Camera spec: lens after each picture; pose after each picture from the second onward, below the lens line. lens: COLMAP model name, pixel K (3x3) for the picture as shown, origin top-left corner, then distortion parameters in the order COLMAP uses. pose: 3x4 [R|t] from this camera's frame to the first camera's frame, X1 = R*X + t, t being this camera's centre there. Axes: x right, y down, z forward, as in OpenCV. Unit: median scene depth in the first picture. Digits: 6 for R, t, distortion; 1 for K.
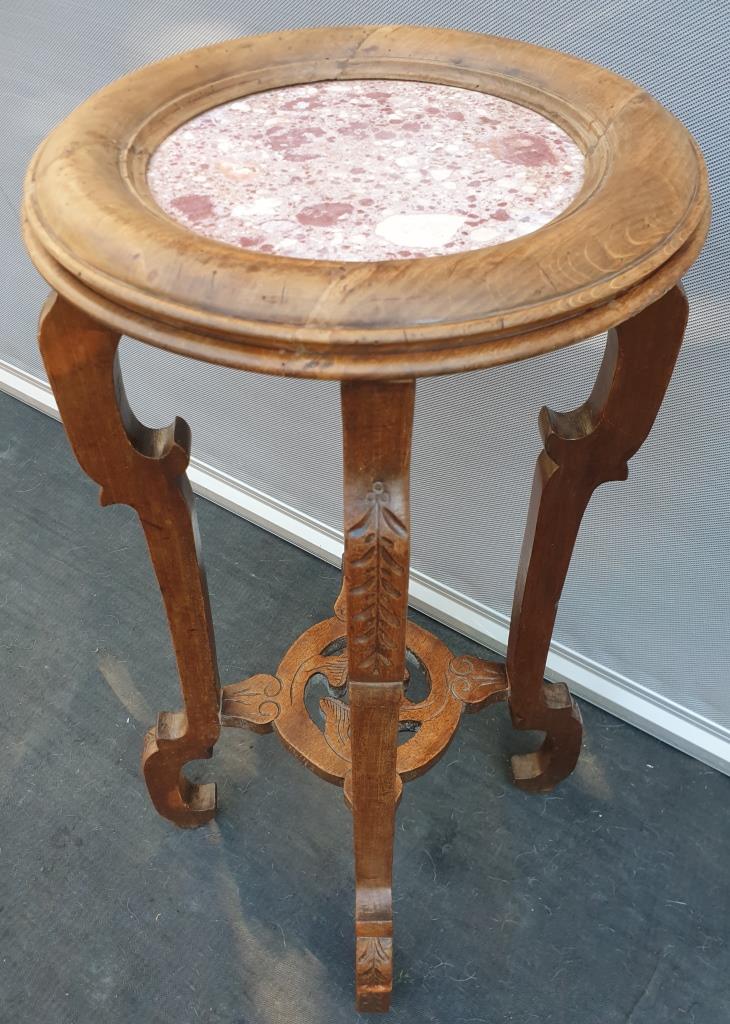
lens RADIAL K [[885.8, 0, 344.1], [0, 885.8, 514.0], [0, 0, 1]] dist [0.005757, -0.006078]
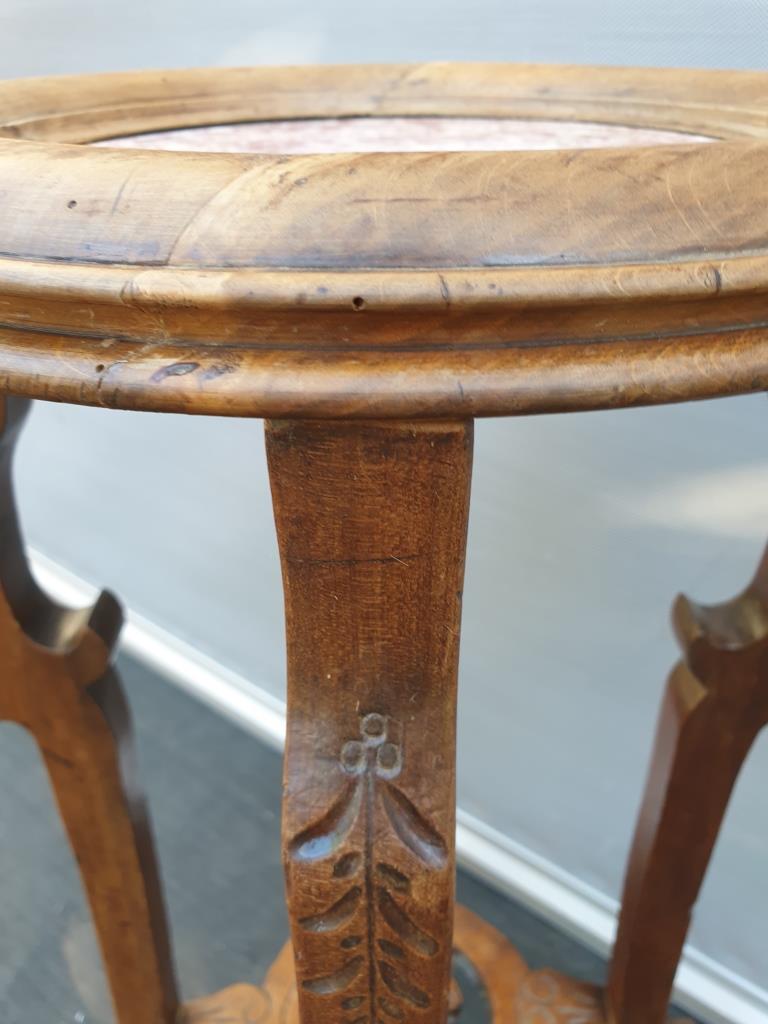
lens RADIAL K [[861.7, 0, 387.1], [0, 861.7, 517.6], [0, 0, 1]] dist [-0.009591, 0.010872]
pose [[0.999105, 0.031222, -0.028537, 0.053486], [-0.037089, 0.971014, -0.236127, -0.030940], [0.020338, 0.236974, 0.971303, 0.627122]]
